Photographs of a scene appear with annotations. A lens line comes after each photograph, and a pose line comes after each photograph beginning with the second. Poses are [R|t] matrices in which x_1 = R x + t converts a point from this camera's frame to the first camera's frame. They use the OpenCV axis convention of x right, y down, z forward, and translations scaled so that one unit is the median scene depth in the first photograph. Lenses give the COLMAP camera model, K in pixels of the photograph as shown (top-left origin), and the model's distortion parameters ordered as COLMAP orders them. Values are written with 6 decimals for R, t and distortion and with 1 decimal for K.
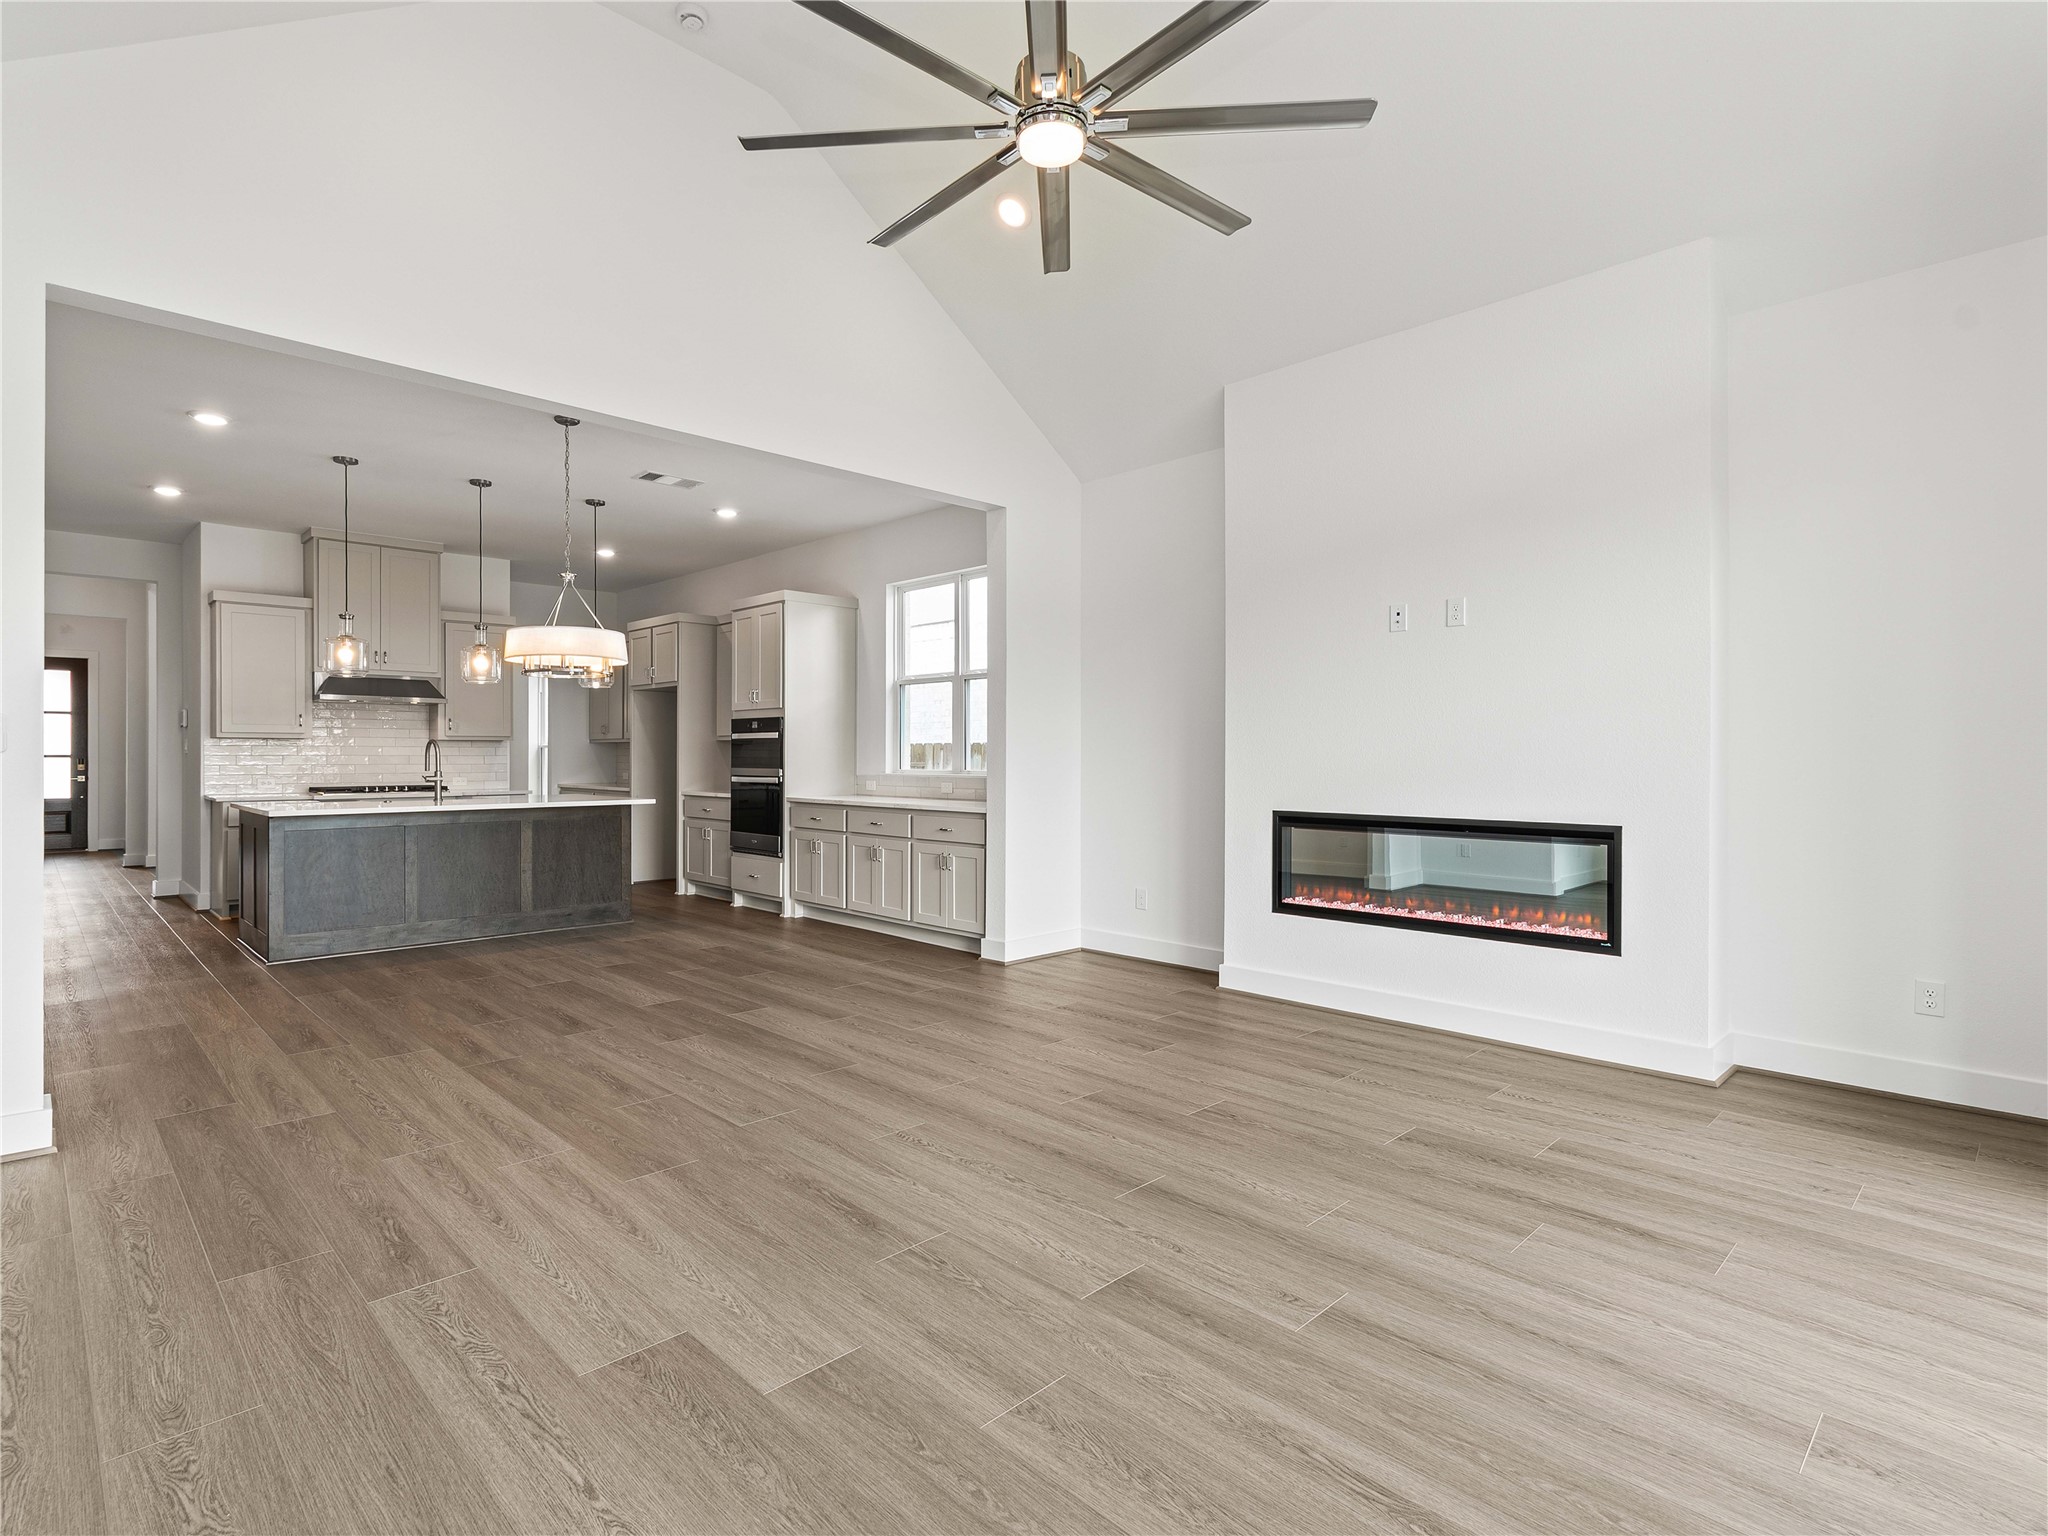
lens RADIAL K [[1021.5, 0, 1019.5], [0, 1021.5, 758.2], [0, 0, 1]] dist [0.007130, -0.003281]
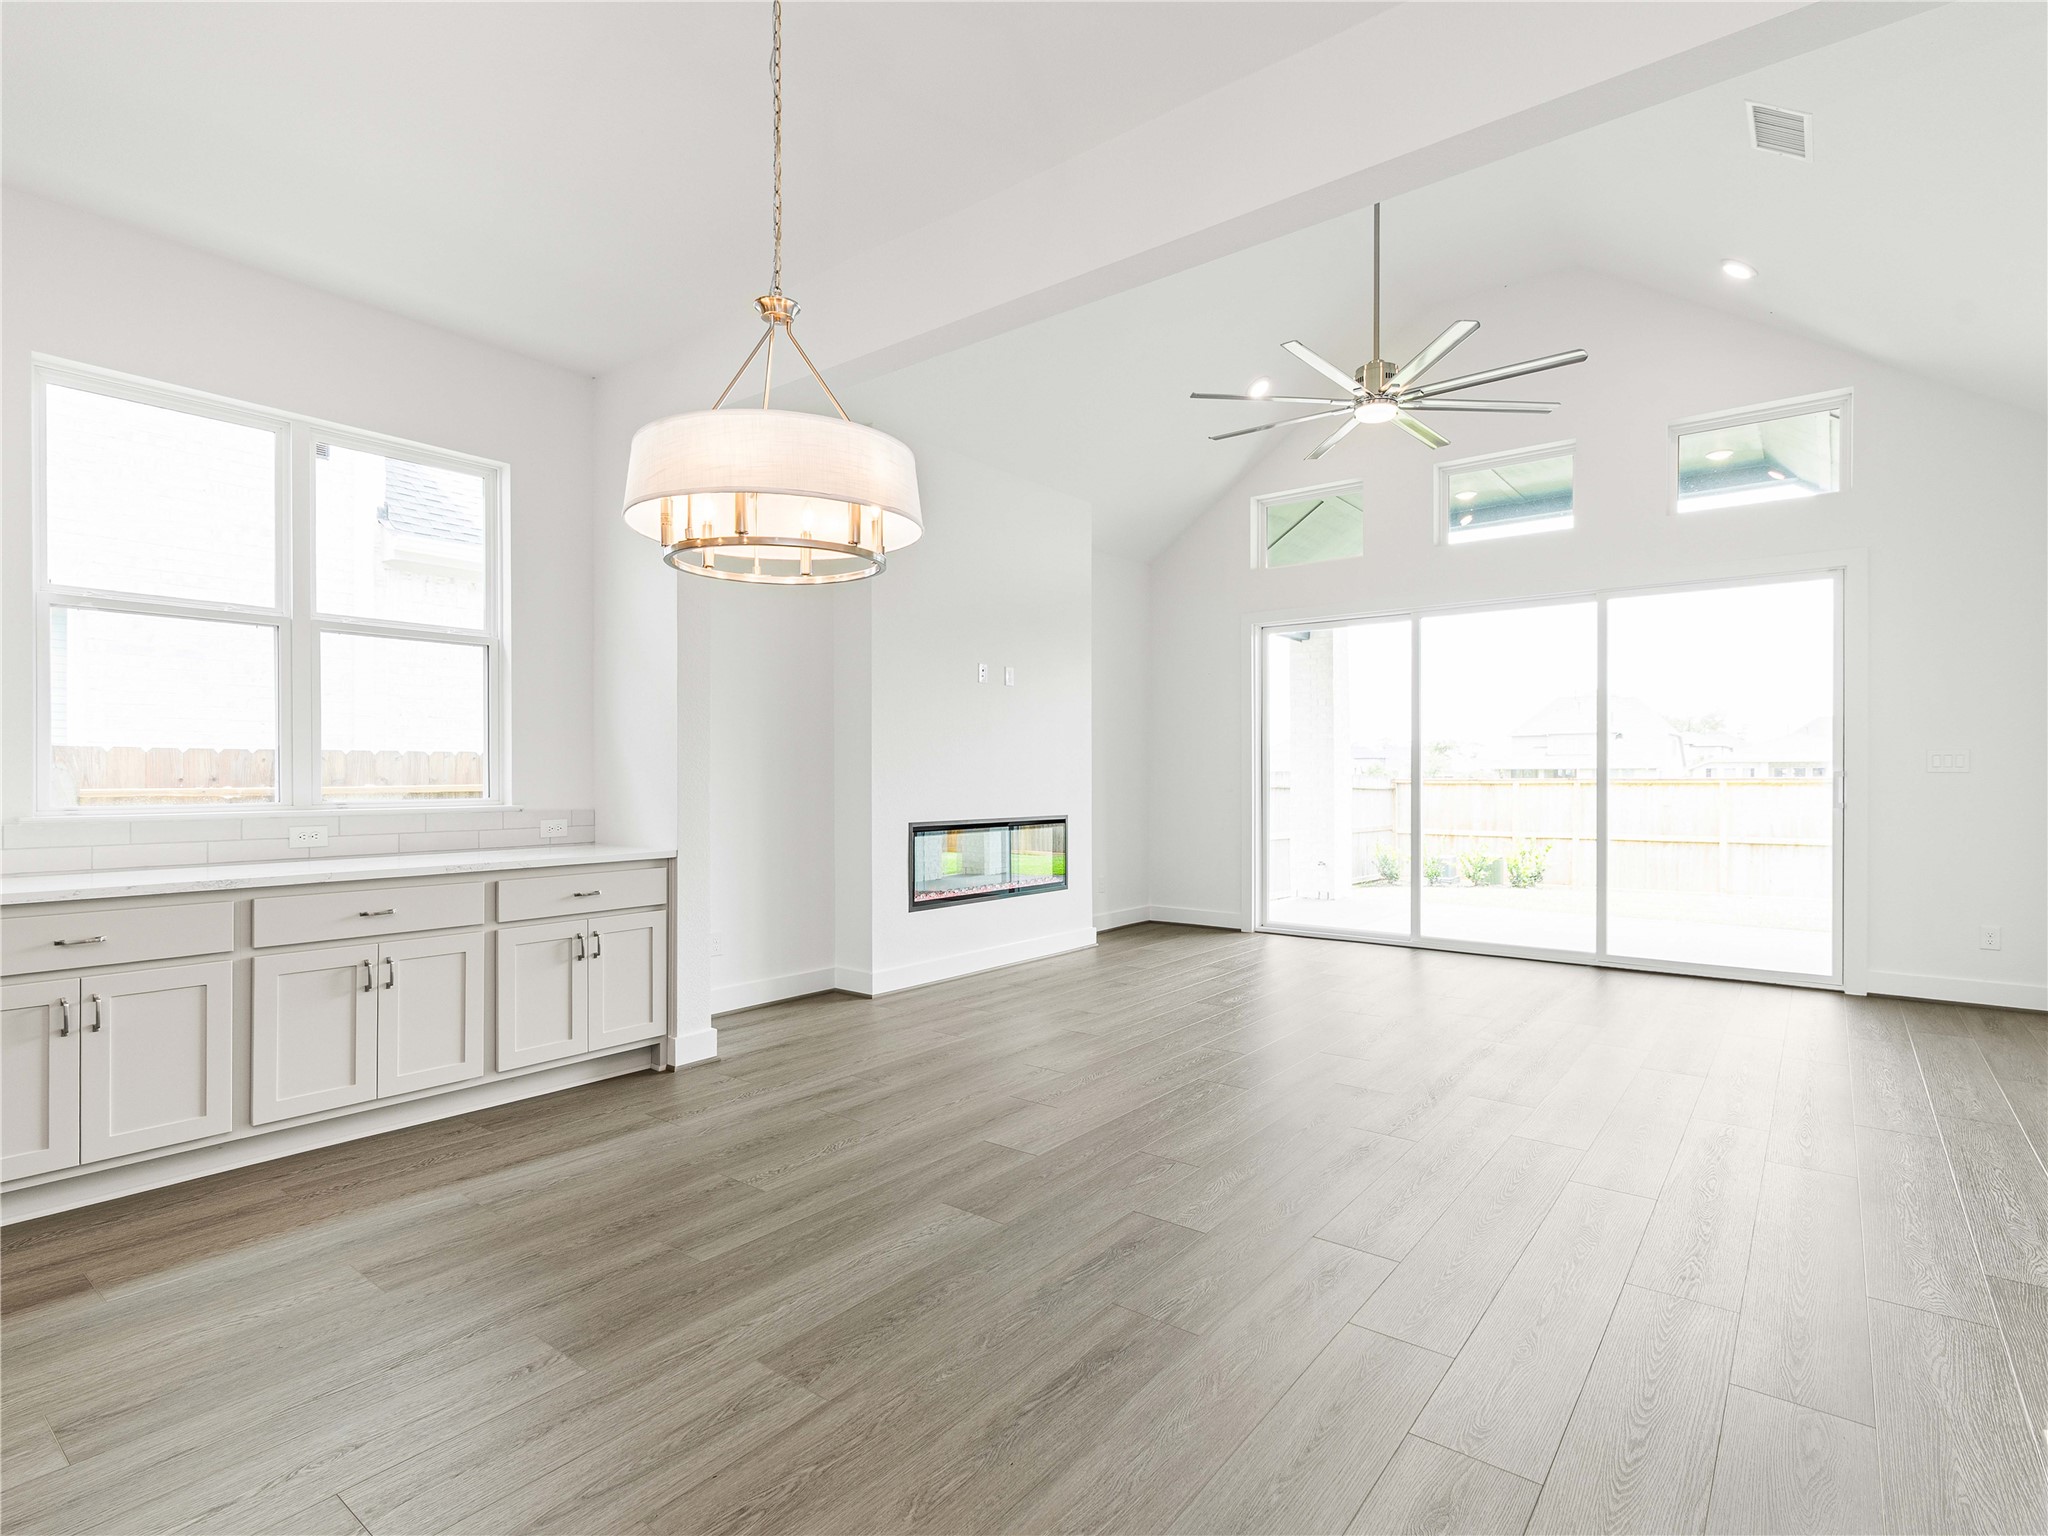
lens RADIAL K [[1021.5, 0, 1013.4], [0, 1021.5, 779.0], [0, 0, 1]] dist [0.007130, -0.003281]
pose [[-0.120354, -0.004573, 0.992721, -0.617811], [0.002639, 0.999984, 0.004927, -0.001689], [-0.992728, 0.003212, -0.120340, 0.707902]]
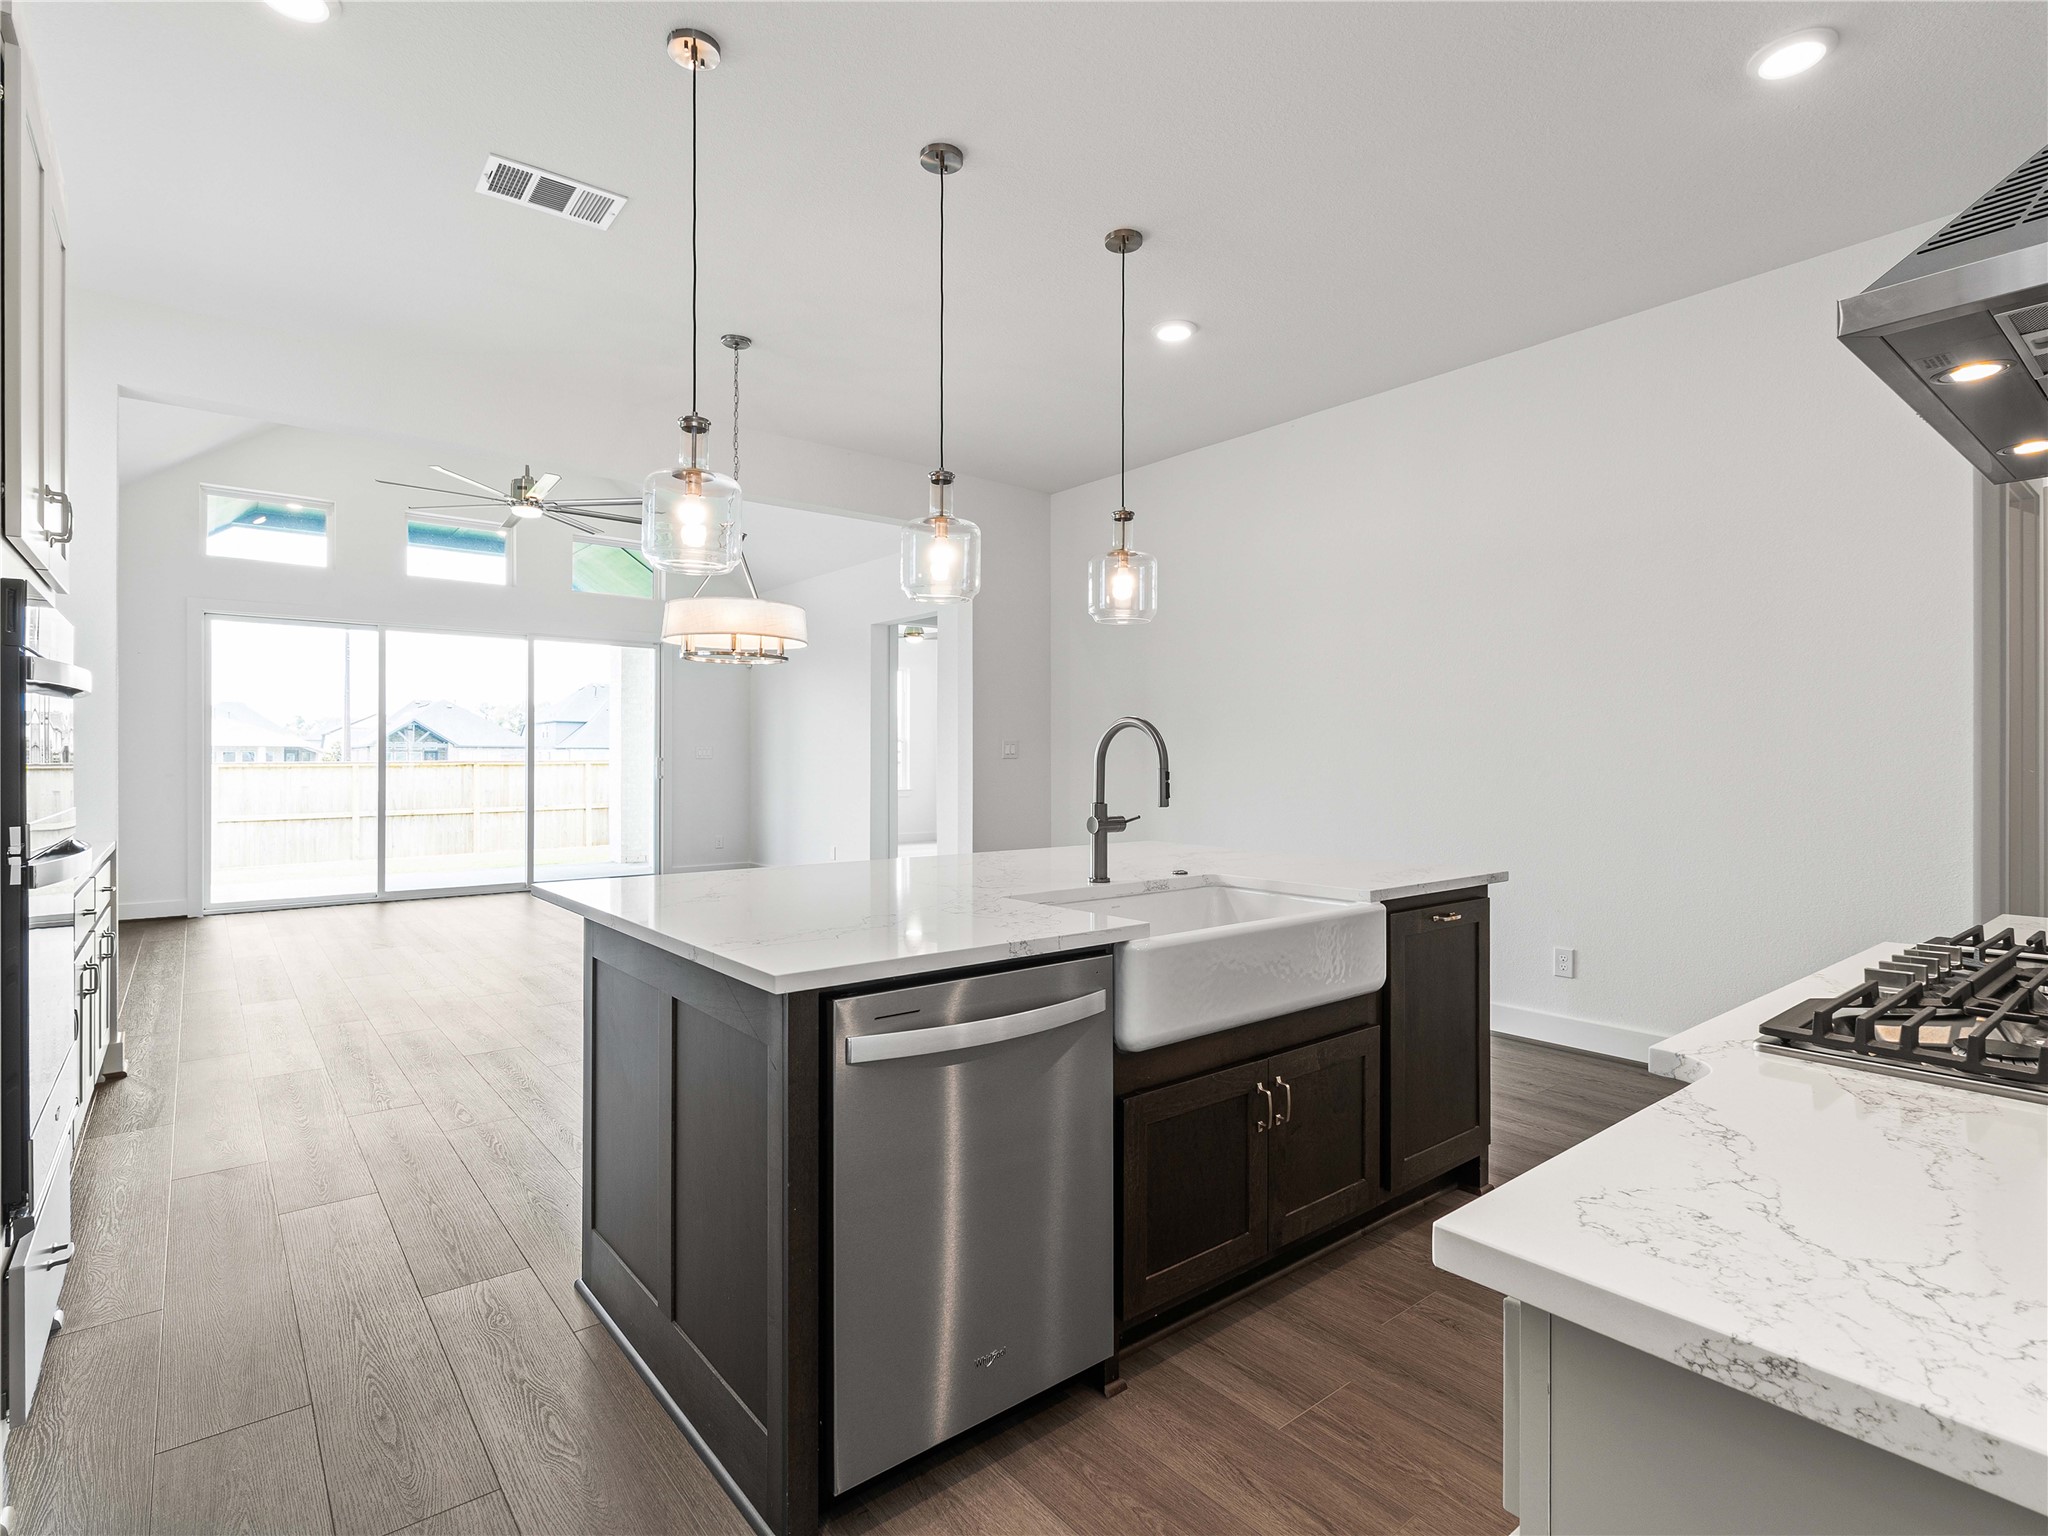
lens RADIAL K [[1021.5, 0, 1022.1], [0, 1021.5, 764.0], [0, 0, 1]] dist [0.007130, -0.003281]
pose [[-0.994831, -0.000520, 0.101542, -0.551058], [0.000286, 0.999969, 0.007926, -0.003963], [-0.101543, 0.007914, -0.994800, 1.311350]]
